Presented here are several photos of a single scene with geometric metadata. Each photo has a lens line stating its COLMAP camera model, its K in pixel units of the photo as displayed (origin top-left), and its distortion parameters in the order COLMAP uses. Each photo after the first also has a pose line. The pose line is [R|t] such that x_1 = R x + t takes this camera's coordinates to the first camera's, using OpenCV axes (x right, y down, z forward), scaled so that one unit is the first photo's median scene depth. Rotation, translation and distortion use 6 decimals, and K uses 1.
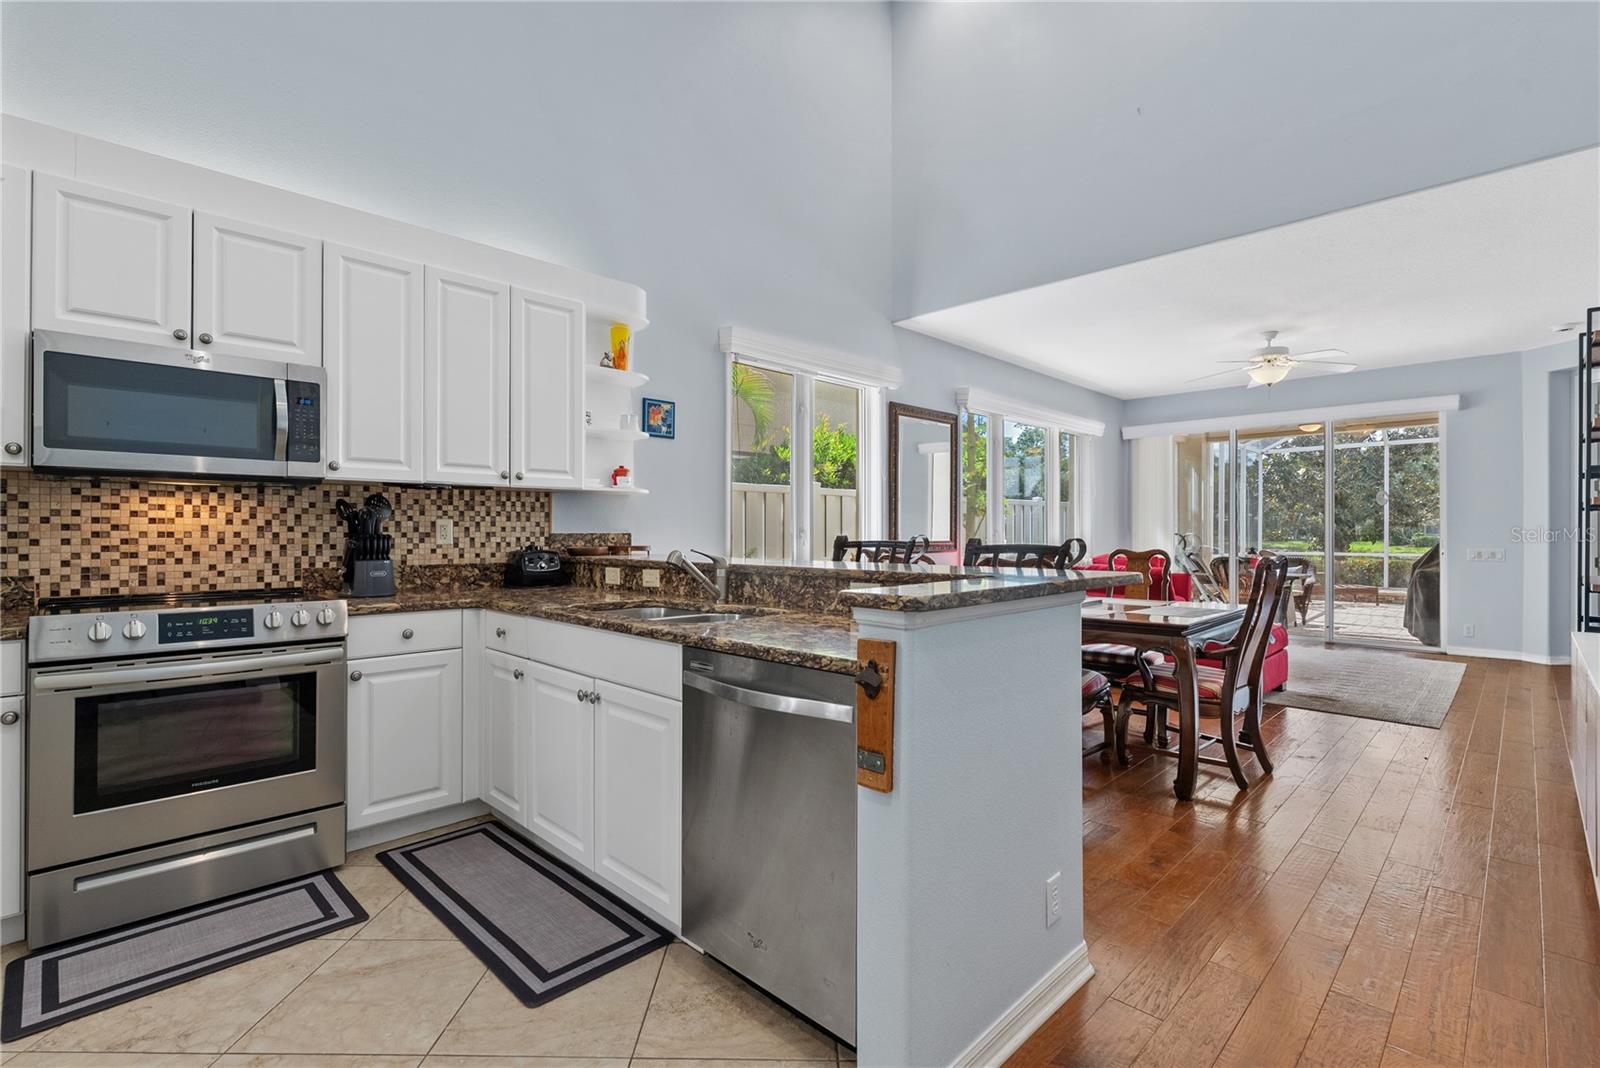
lens RADIAL K [[737.5, 0, 796.0], [0, 737.5, 528.8], [0, 0, 1]] dist [-0.004181, 0.000971]
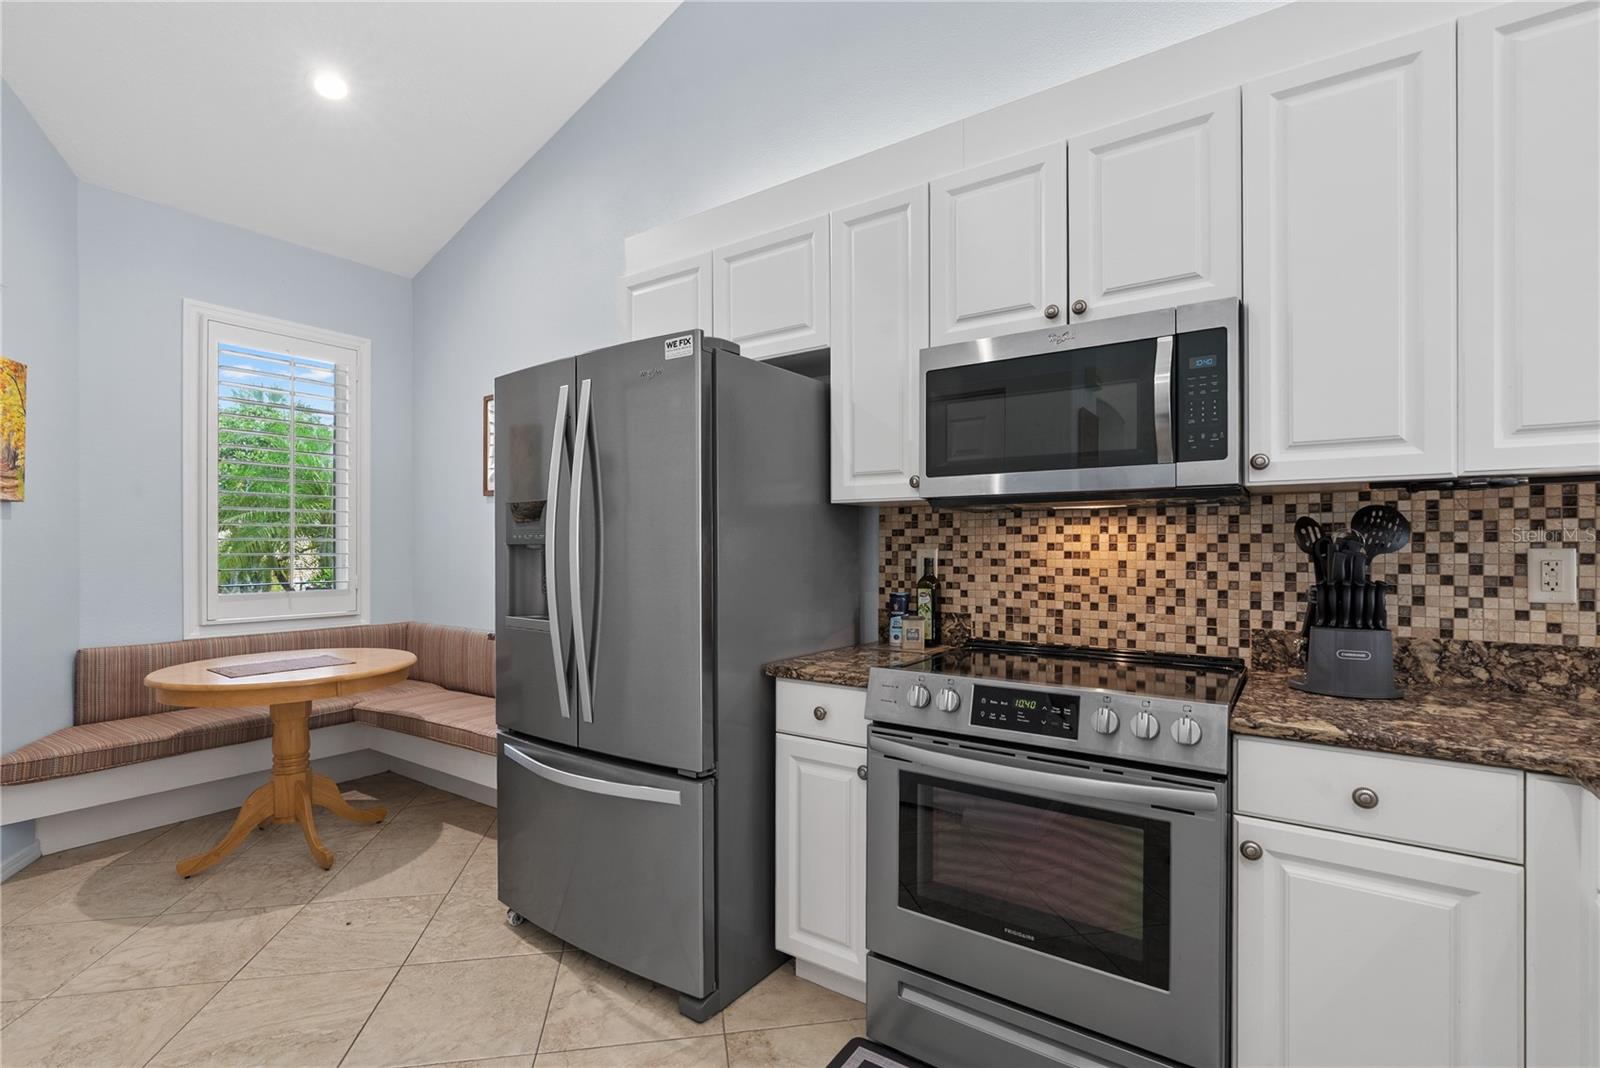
lens RADIAL K [[737.5, 0, 799.4], [0, 737.5, 544.2], [0, 0, 1]] dist [-0.004181, 0.000971]
pose [[0.168340, -0.004768, -0.985718, -0.117957], [0.005009, 0.999980, -0.003981, -0.020182], [0.985716, -0.004267, 0.168360, 0.549988]]
